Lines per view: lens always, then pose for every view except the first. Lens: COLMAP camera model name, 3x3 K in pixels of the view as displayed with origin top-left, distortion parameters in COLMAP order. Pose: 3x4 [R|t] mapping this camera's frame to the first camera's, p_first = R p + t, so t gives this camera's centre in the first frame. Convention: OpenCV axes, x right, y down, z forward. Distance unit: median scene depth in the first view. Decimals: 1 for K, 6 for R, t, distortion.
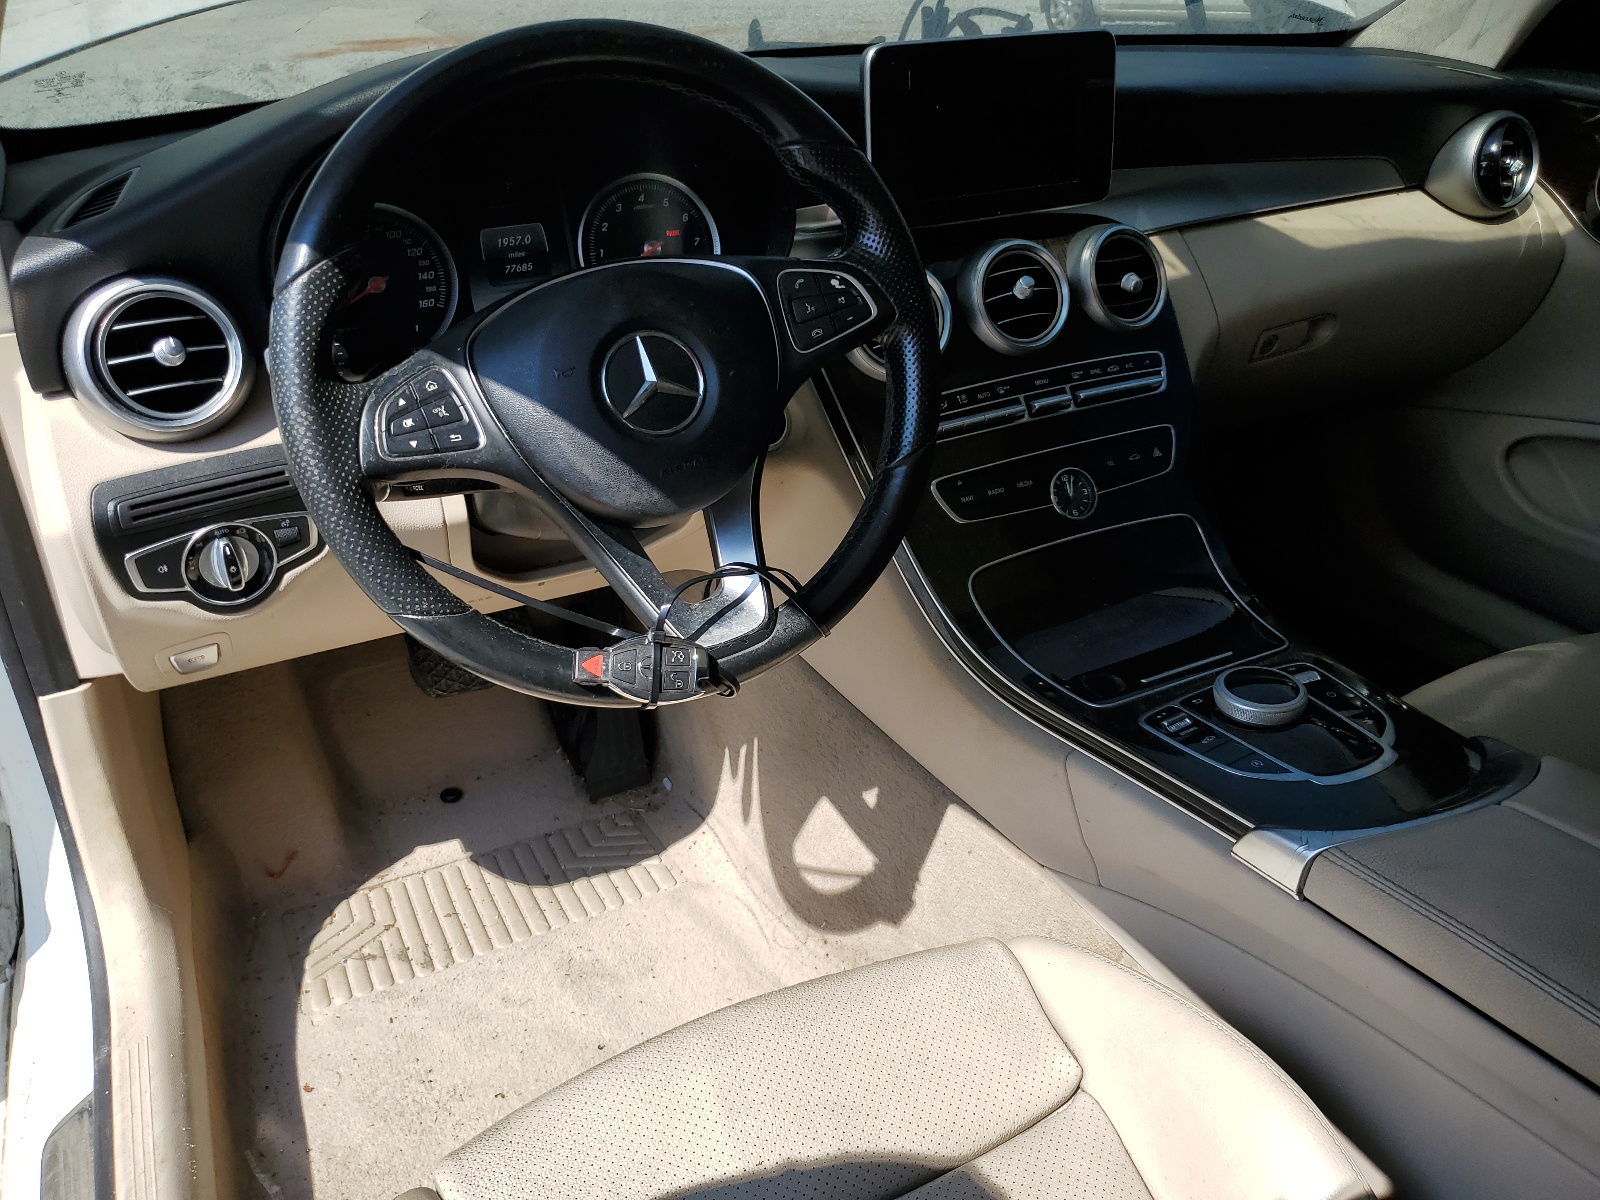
lens RADIAL K [[1279.4, 0, 800.0], [0, 1279.4, 600.0], [0, 0, 1]] dist [-0.000029, -0.001544]
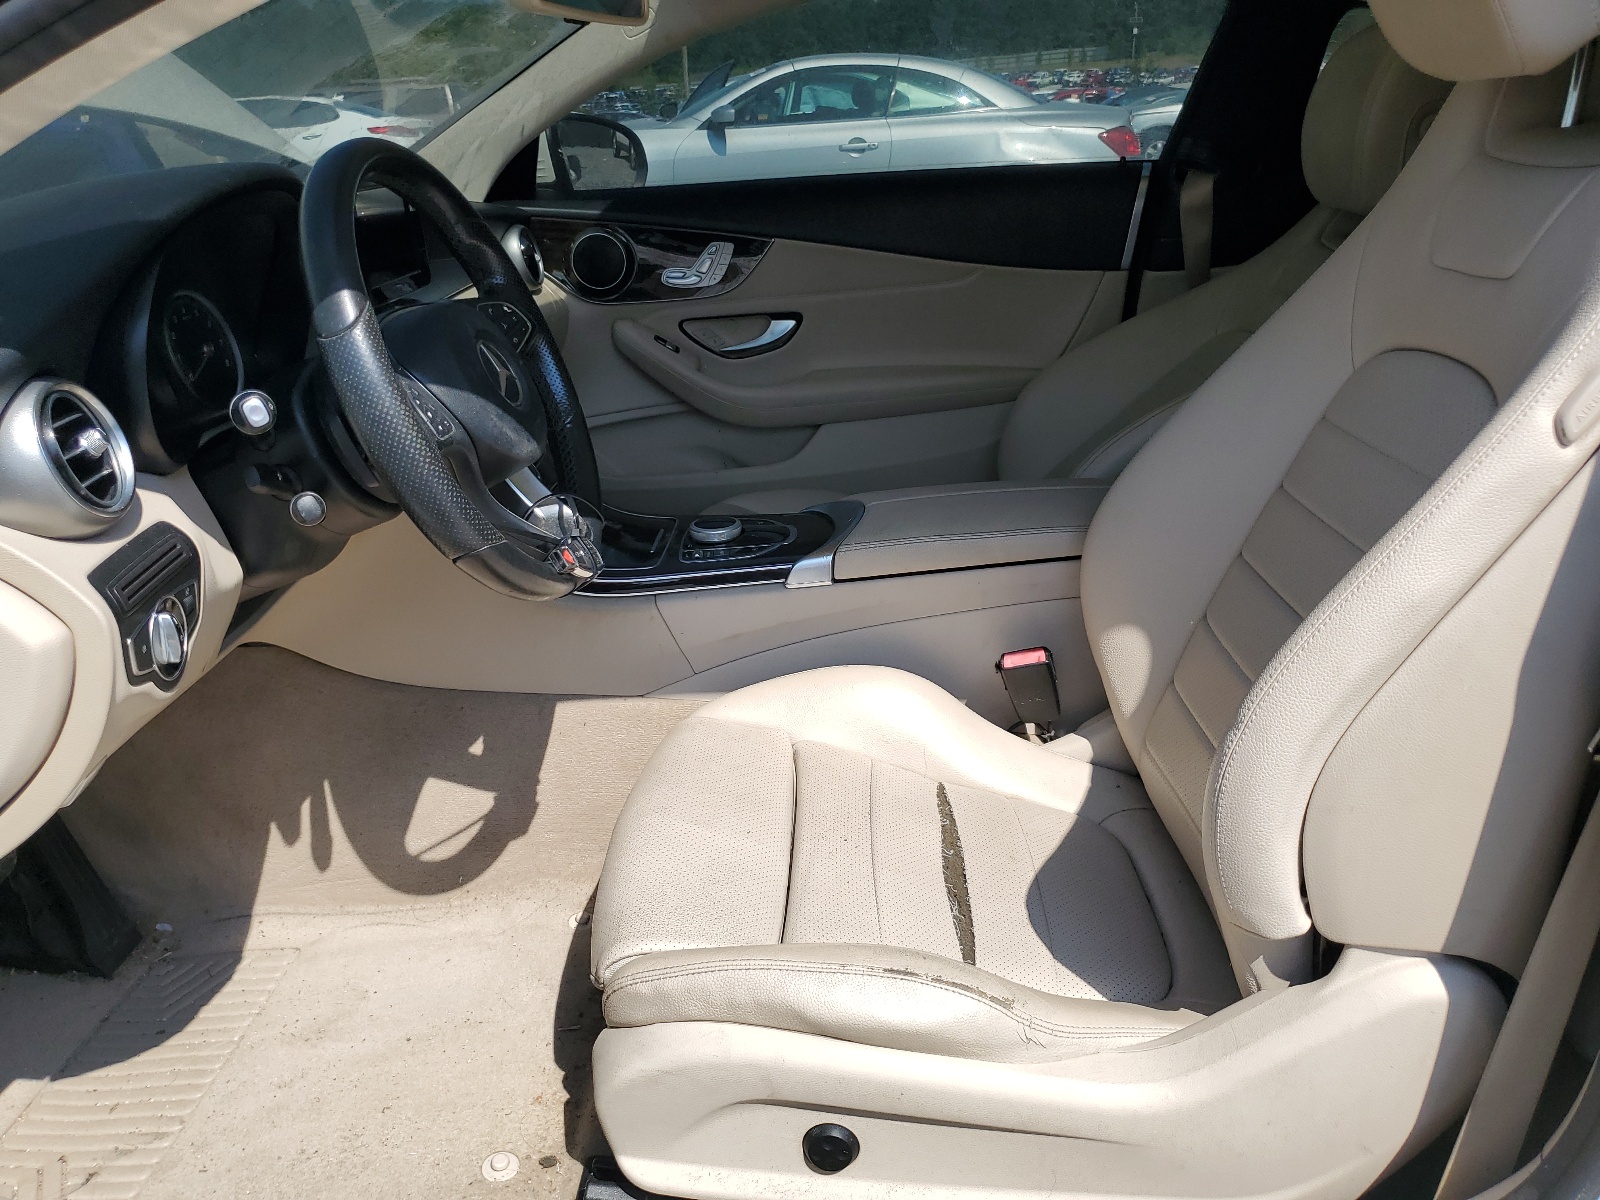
lens RADIAL K [[1202.5, 0, 800.0], [0, 1202.5, 600.0], [0, 0, 1]] dist [0.090750, 0.002014]
pose [[0.537282, -0.321629, 0.779668, -0.672694], [0.423650, 0.902263, 0.080258, 0.060710], [-0.729279, 0.287185, 0.621029, -0.031146]]
